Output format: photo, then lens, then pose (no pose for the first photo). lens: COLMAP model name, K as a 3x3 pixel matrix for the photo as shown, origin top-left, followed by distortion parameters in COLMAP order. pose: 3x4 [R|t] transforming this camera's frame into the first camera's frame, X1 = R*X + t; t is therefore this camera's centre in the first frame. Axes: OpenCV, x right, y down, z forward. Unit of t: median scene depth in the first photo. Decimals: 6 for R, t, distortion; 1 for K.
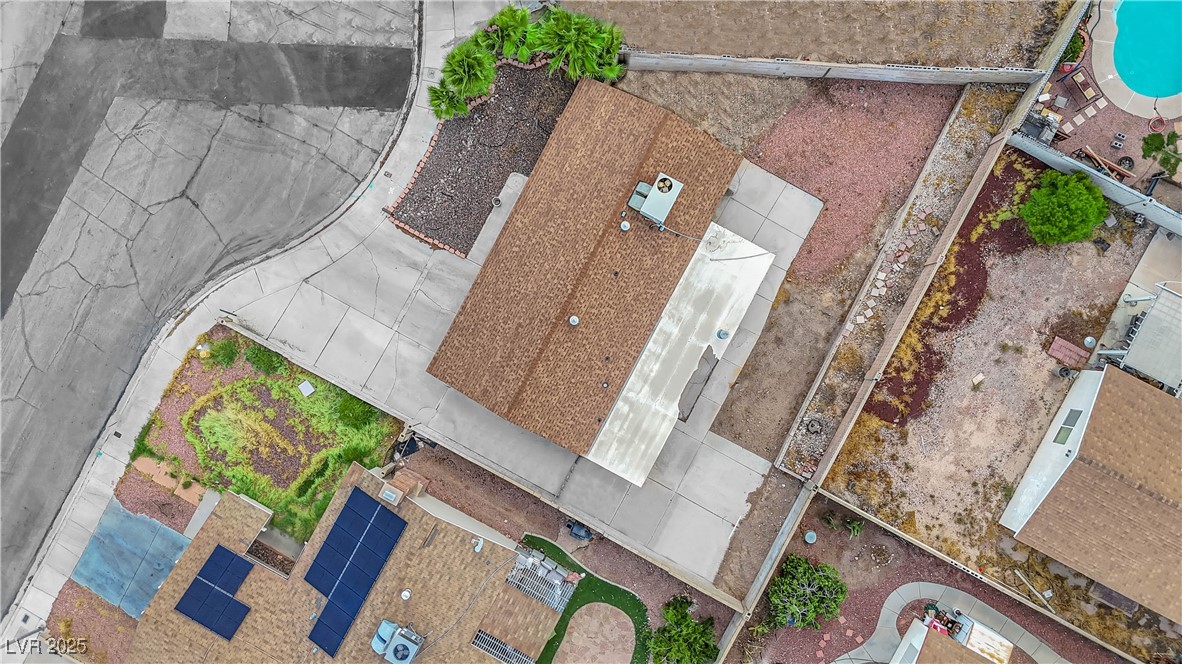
lens RADIAL K [[897.8, 0, 589.2], [0, 897.8, 311.7], [0, 0, 1]] dist [0.070074, -0.075334]
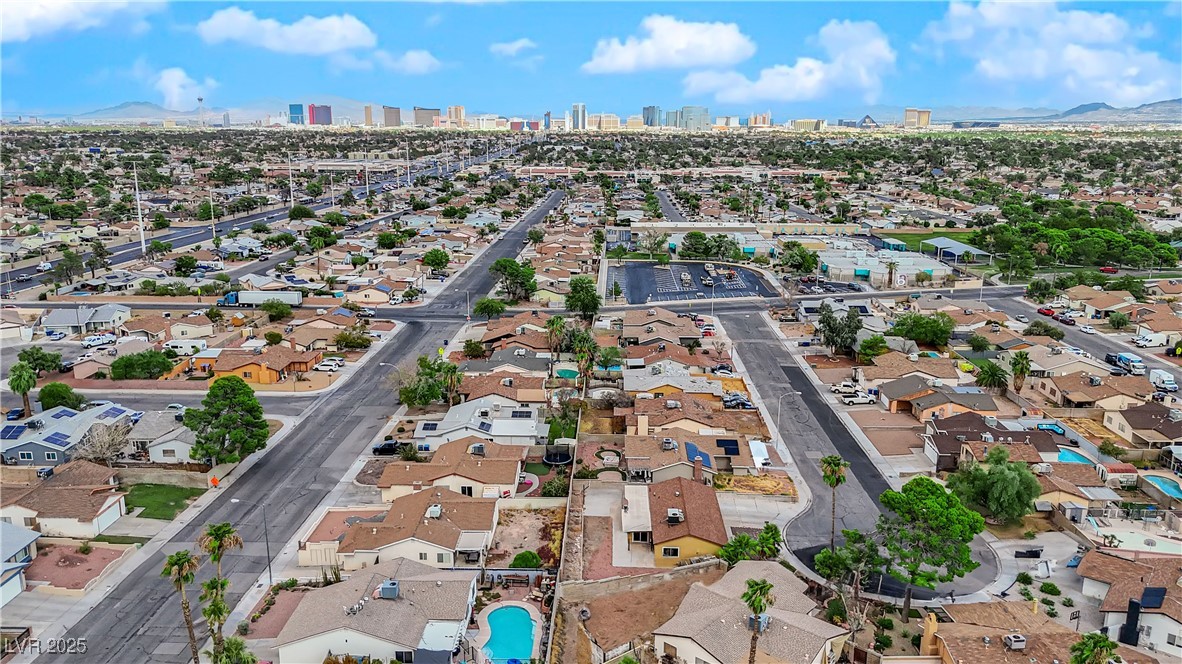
lens RADIAL K [[897.8, 0, 589.2], [0, 897.8, 311.7], [0, 0, 1]] dist [0.070074, -0.075334]
pose [[-0.895153, 0.144770, -0.421596, 1.161170], [-0.442906, -0.182009, 0.877899, -1.947149], [0.050359, 0.972581, 0.227045, -0.145359]]
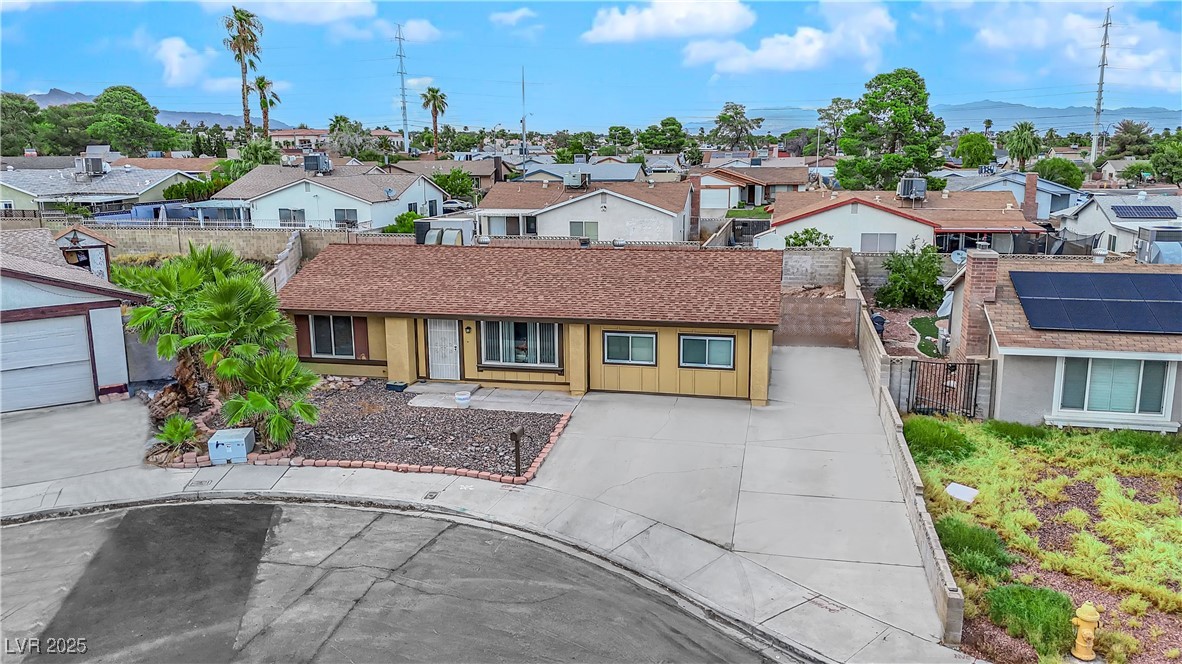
lens RADIAL K [[897.8, 0, 589.2], [0, 897.8, 311.7], [0, 0, 1]] dist [0.070074, -0.075334]
pose [[-0.265978, -0.120506, 0.956417, -0.670911], [0.963960, -0.039403, 0.263111, -0.194050], [0.005979, 0.991930, 0.126643, 0.870393]]
